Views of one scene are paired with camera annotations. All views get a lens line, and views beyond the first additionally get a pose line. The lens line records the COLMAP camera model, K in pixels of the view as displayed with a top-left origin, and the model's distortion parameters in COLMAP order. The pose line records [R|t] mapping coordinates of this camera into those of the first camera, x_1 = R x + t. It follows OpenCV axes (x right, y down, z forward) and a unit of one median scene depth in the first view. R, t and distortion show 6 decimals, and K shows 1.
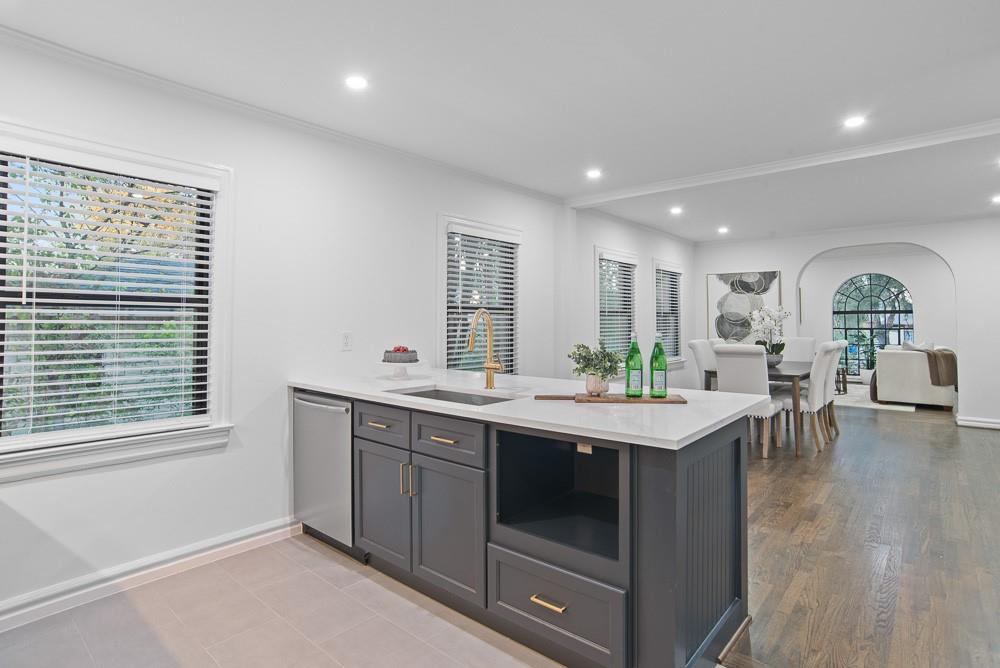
lens RADIAL K [[533.7, 0, 497.3], [0, 533.7, 327.0], [0, 0, 1]] dist [-0.001676, 0.000133]
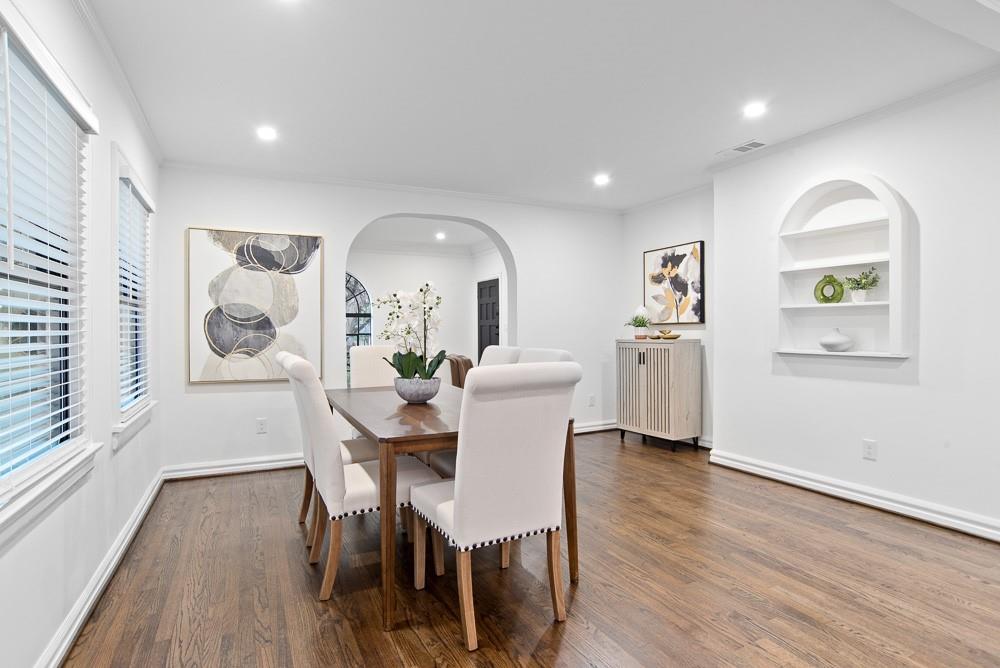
lens RADIAL K [[533.7, 0, 496.5], [0, 533.7, 329.0], [0, 0, 1]] dist [-0.001676, 0.000133]
pose [[0.435388, 0.002788, 0.900239, 0.066844], [0.012696, 0.999877, -0.009236, 0.006827], [-0.900153, 0.015451, 0.435299, 0.537592]]
